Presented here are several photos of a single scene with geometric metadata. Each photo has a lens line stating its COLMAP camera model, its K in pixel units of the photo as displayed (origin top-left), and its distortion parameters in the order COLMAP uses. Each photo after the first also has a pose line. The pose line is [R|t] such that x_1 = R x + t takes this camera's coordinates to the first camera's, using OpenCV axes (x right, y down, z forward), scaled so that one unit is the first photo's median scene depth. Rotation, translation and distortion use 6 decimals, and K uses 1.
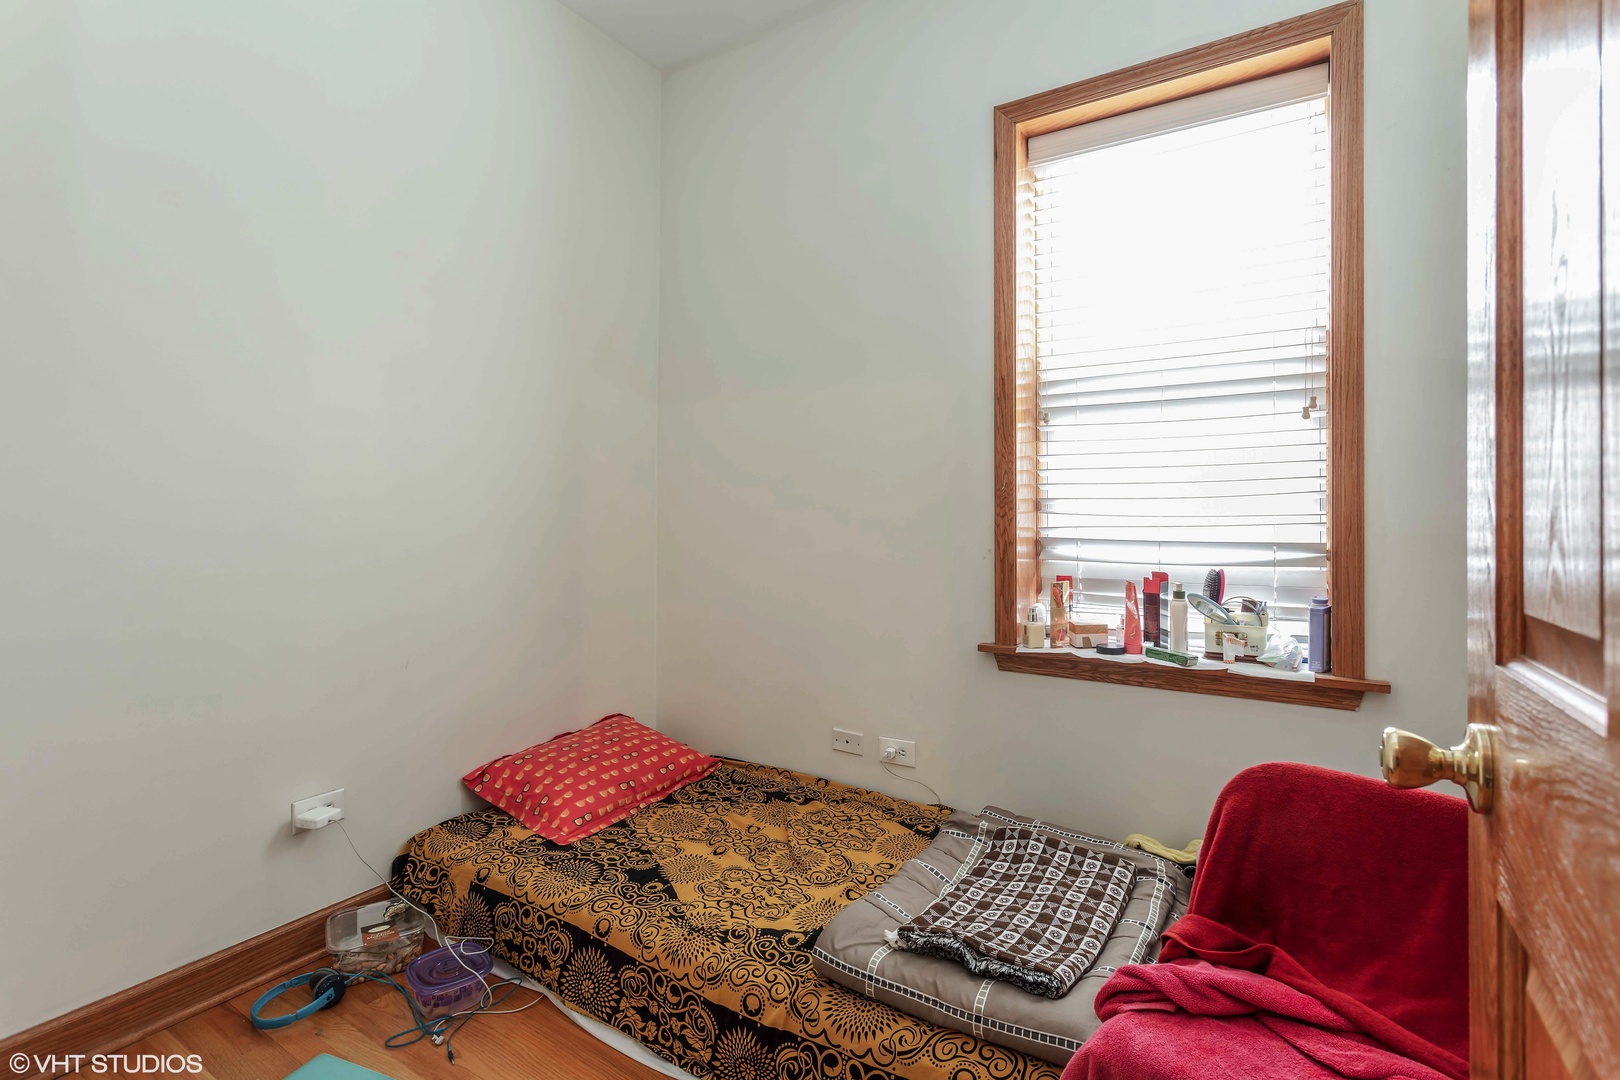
lens RADIAL K [[770.4, 0, 791.9], [0, 770.4, 519.8], [0, 0, 1]] dist [0.003980, 0.000565]
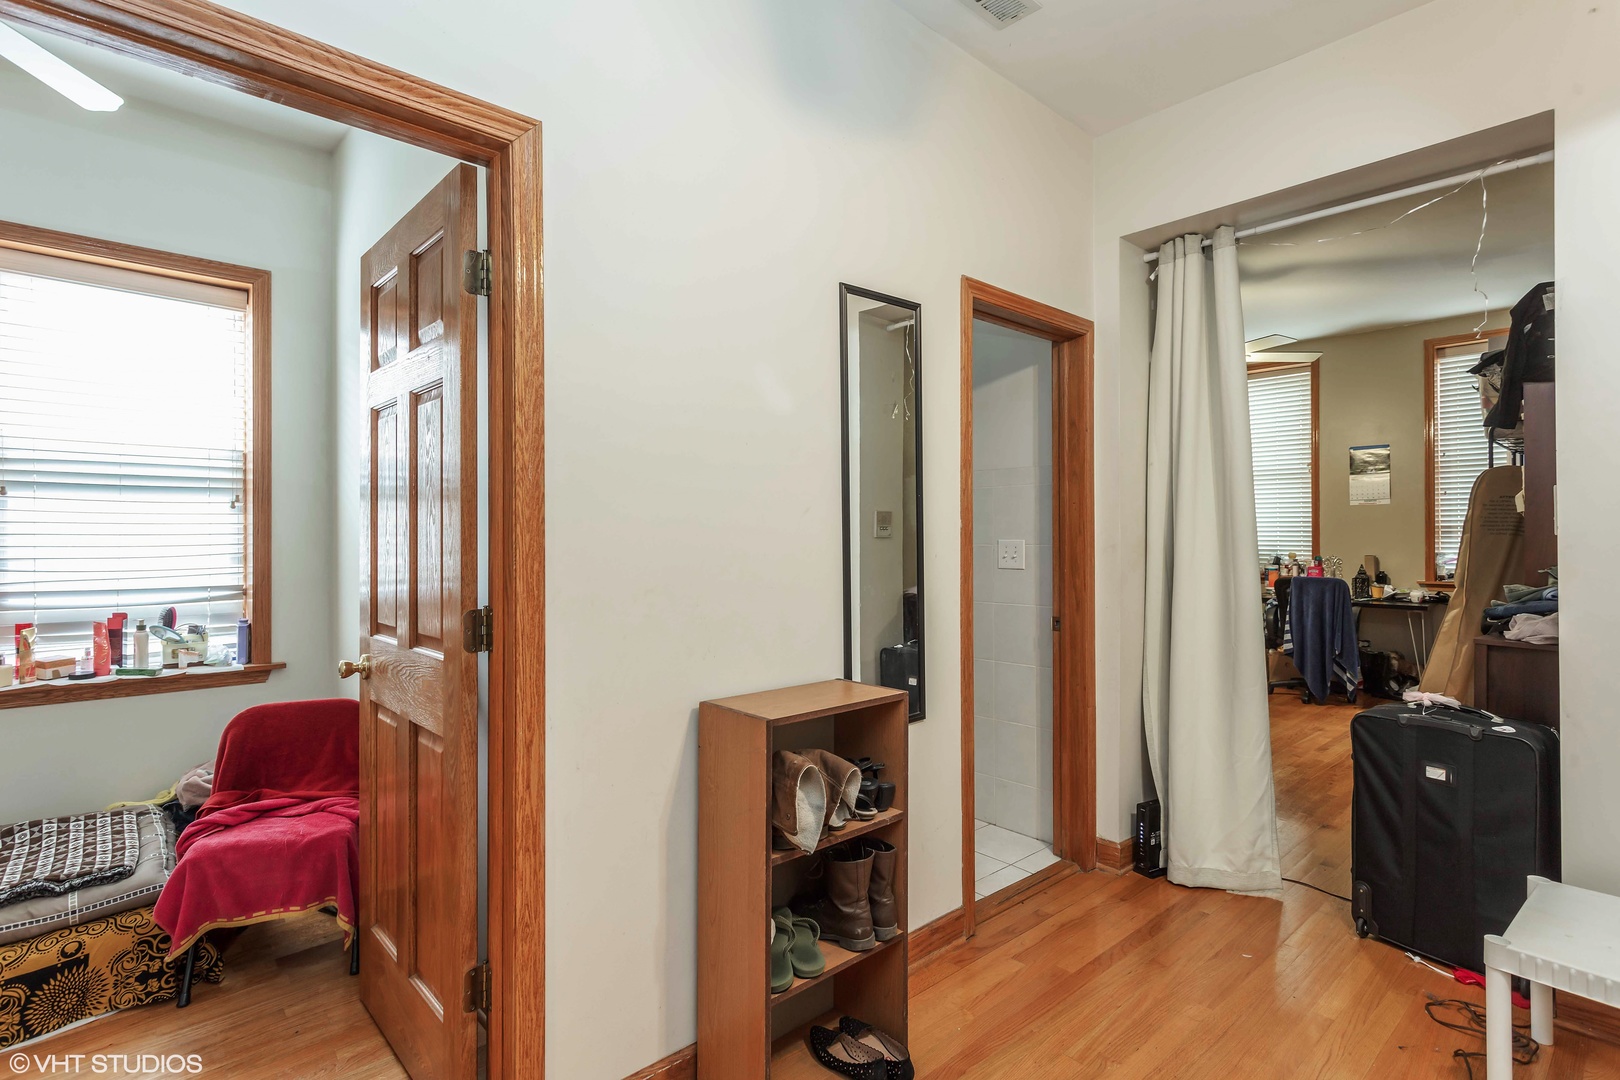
lens RADIAL K [[809.5, 0, 810.2], [0, 809.5, 532.4], [0, 0, 1]] dist [0.019194, 0.000137]
pose [[0.247005, -0.005103, 0.969001, -0.673675], [-0.009728, 0.999923, 0.007745, -0.104061], [-0.968965, -0.011339, 0.246936, -0.573609]]
